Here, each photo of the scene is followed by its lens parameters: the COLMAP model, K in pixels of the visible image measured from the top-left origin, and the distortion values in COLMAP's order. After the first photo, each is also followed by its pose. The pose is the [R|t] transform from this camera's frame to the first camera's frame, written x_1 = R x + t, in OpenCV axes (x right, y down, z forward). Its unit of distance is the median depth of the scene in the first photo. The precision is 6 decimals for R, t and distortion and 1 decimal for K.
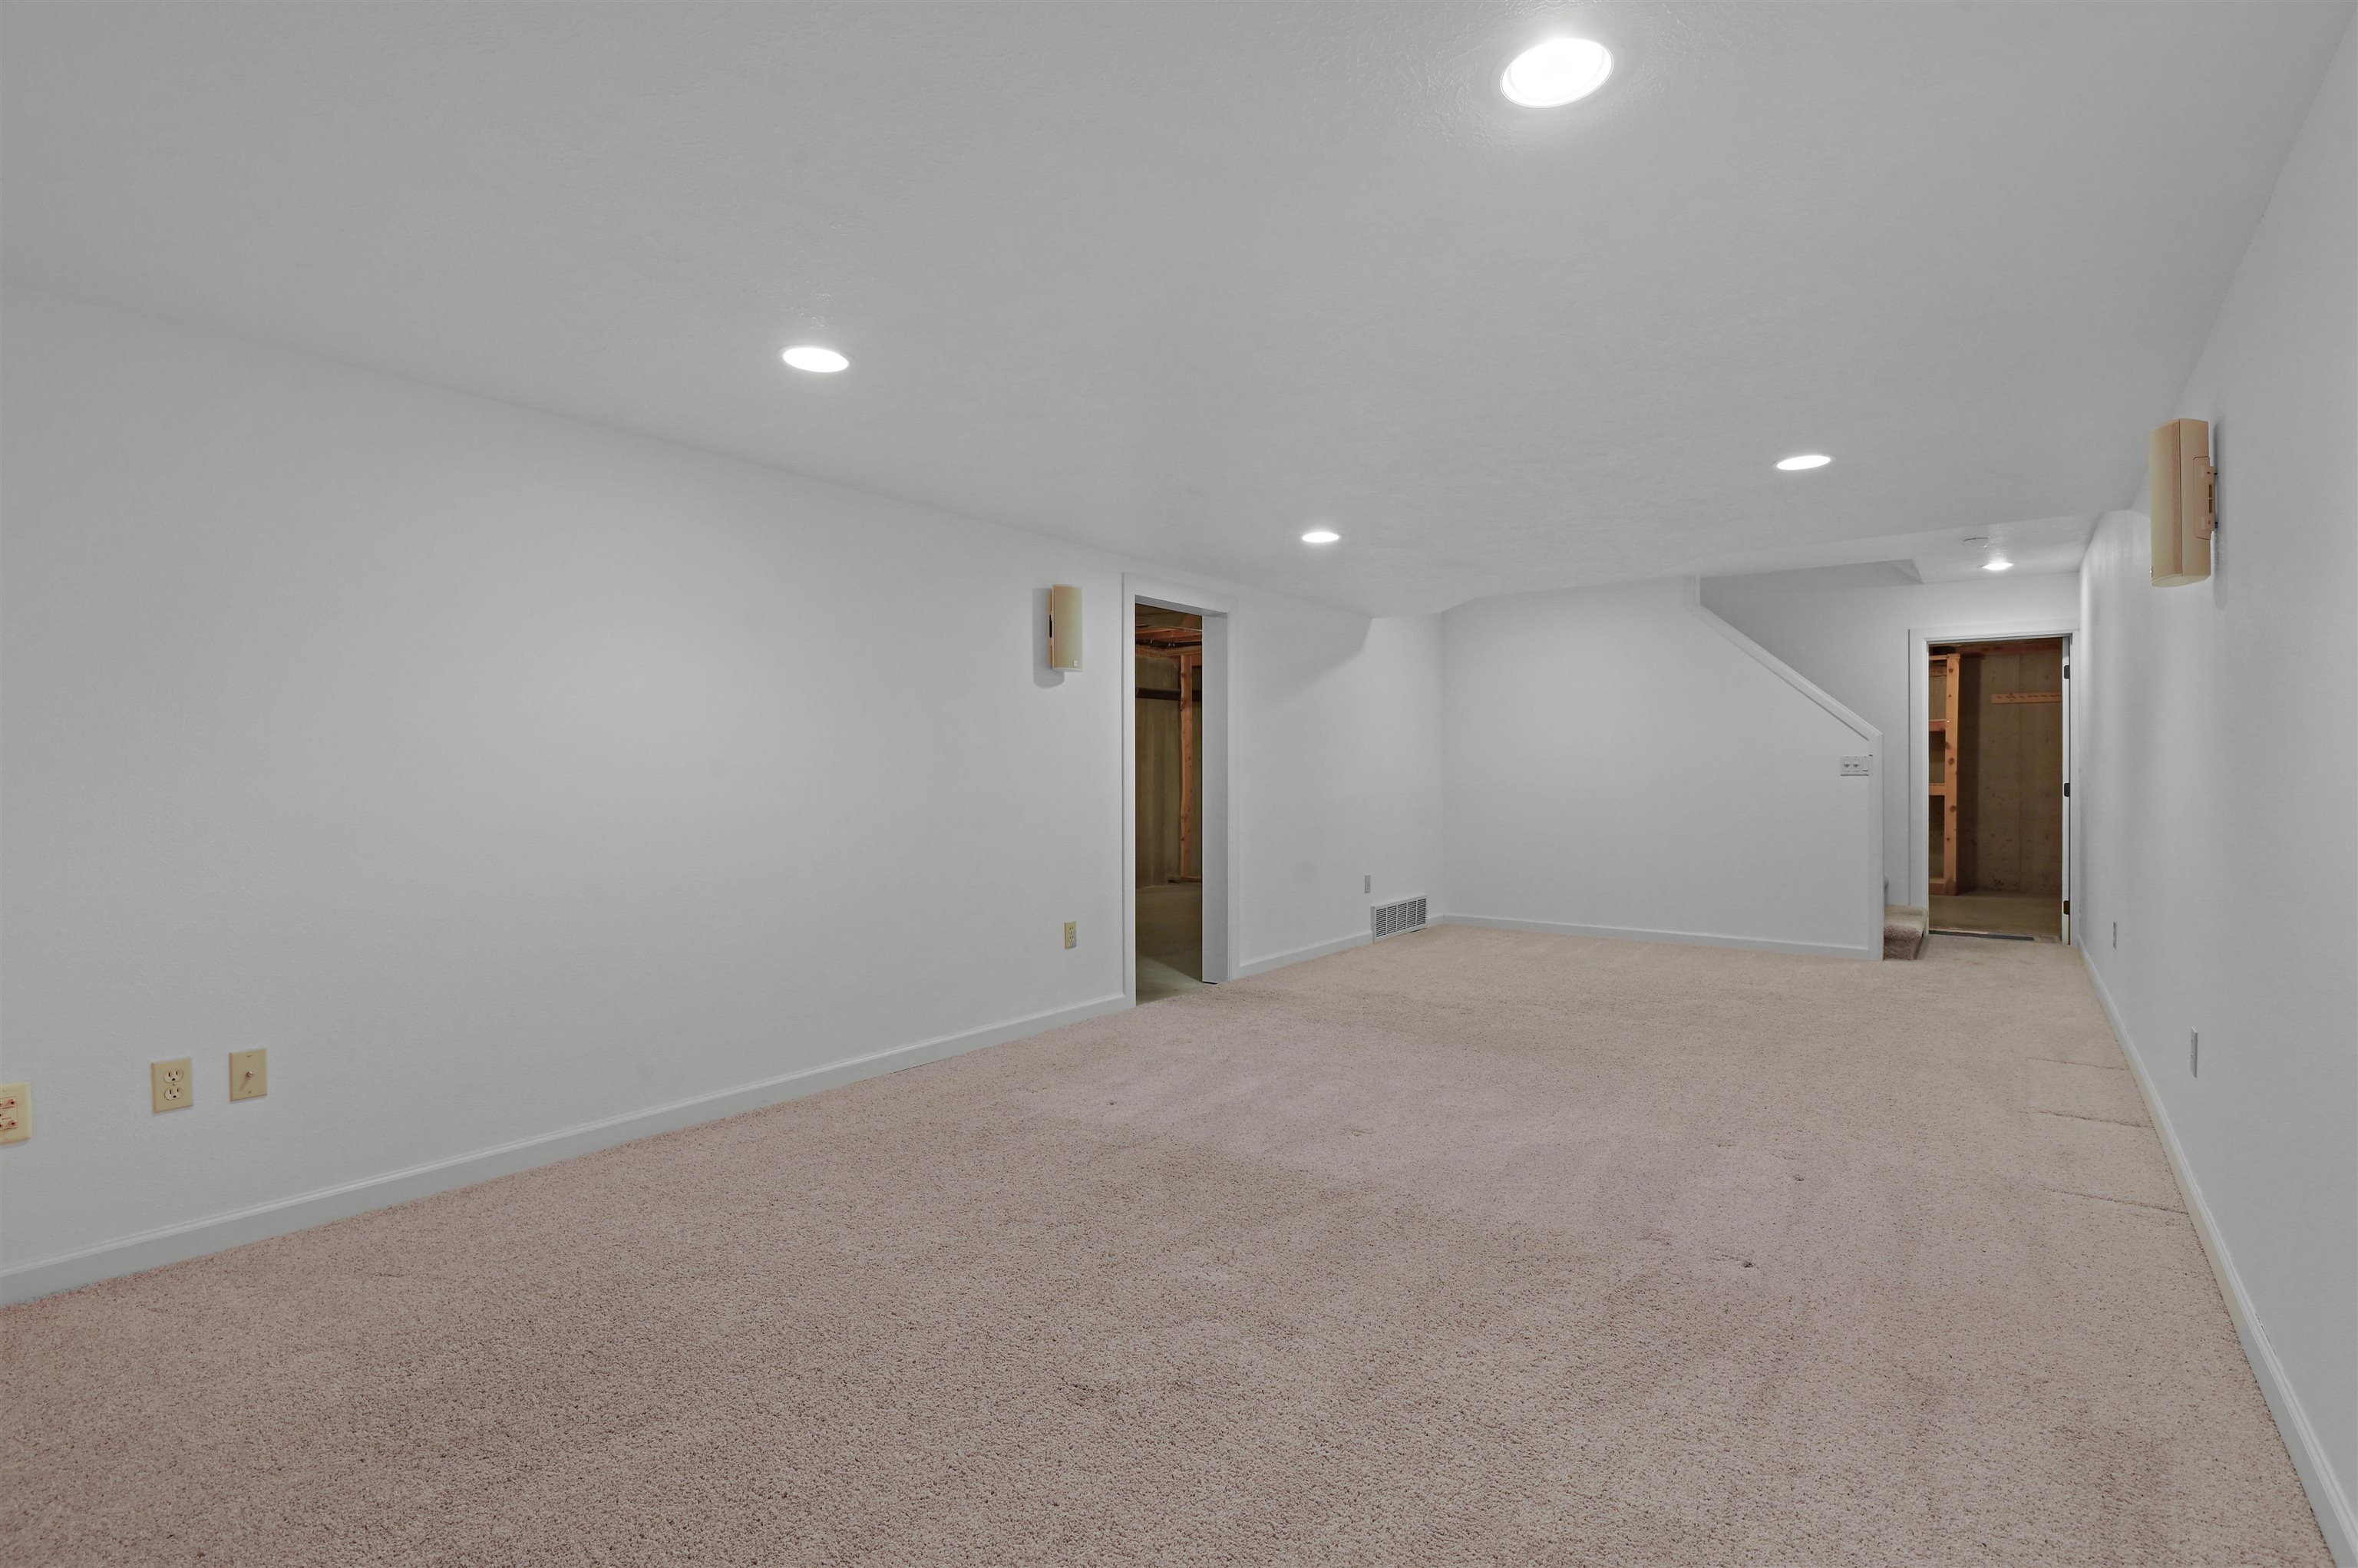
lens RADIAL K [[1097.3, 0, 1180.3], [0, 1097.3, 783.8], [0, 0, 1]] dist [-0.014031, -0.001183]
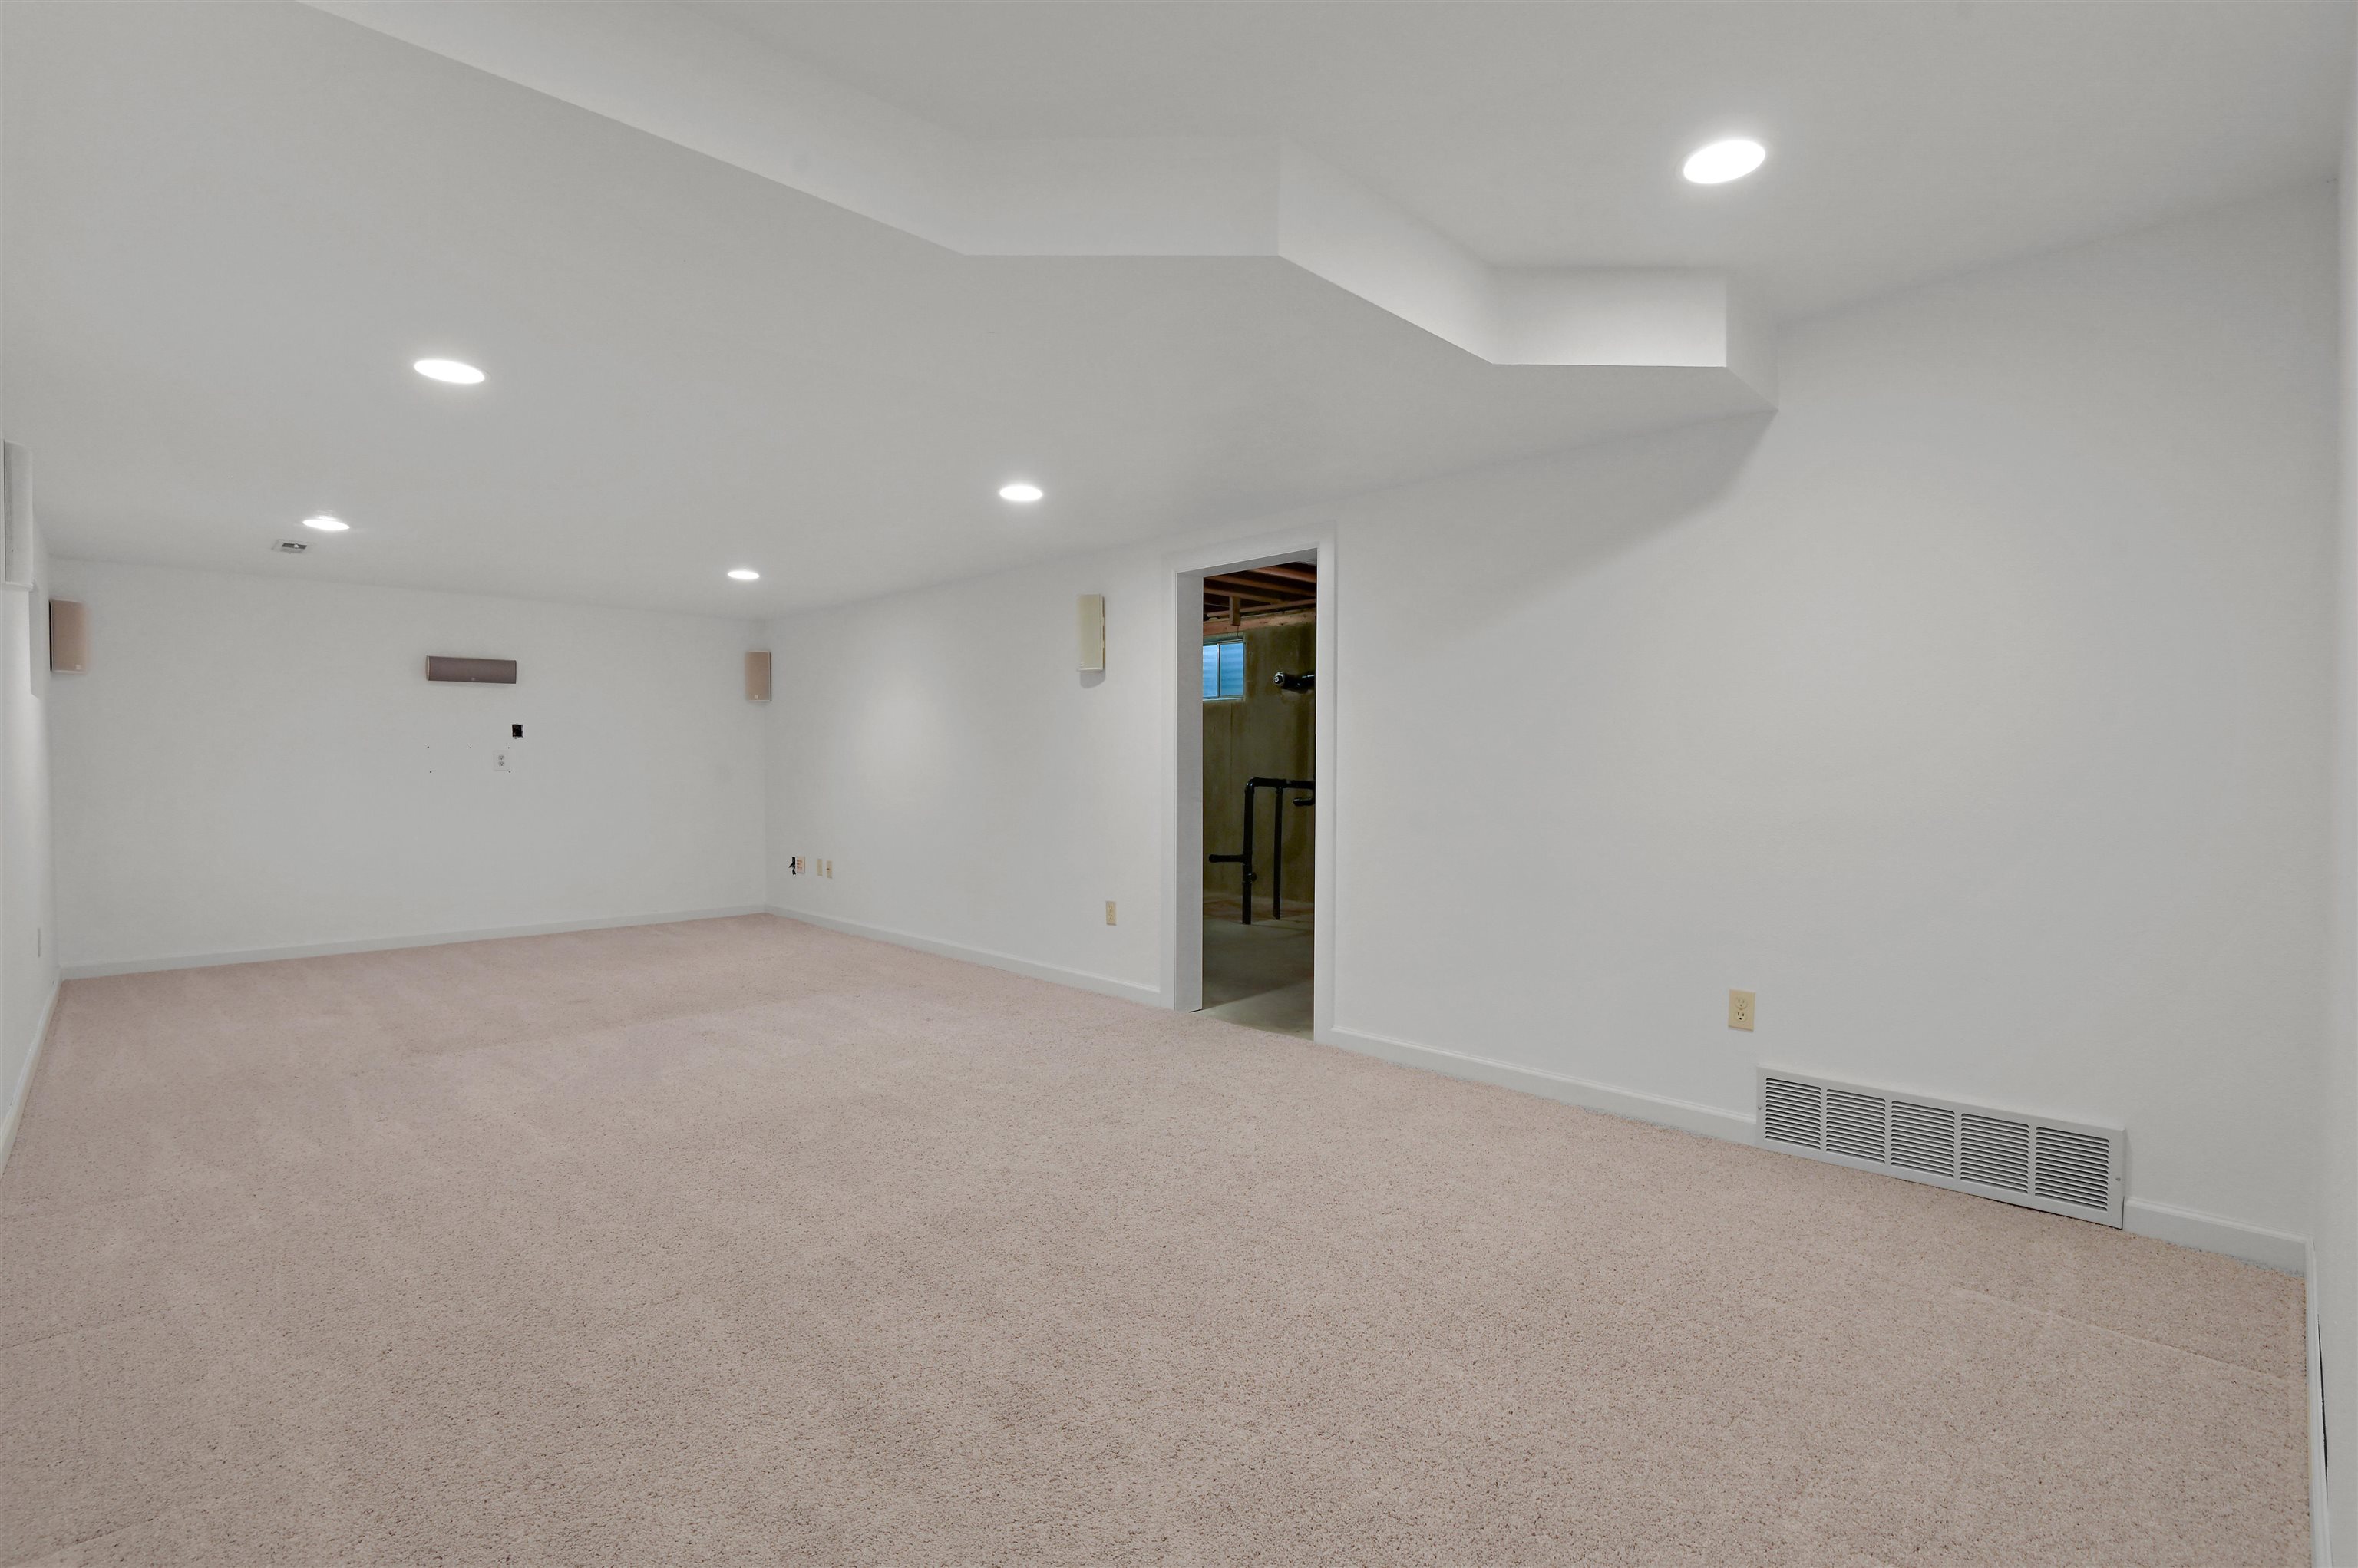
lens RADIAL K [[1097.3, 0, 1180.8], [0, 1097.3, 778.6], [0, 0, 1]] dist [-0.014031, -0.001183]
pose [[-0.161697, 0.023103, -0.986570, 0.793854], [-0.002758, 0.999711, 0.023863, -0.016486], [0.986837, 0.006579, -0.161587, 1.038316]]
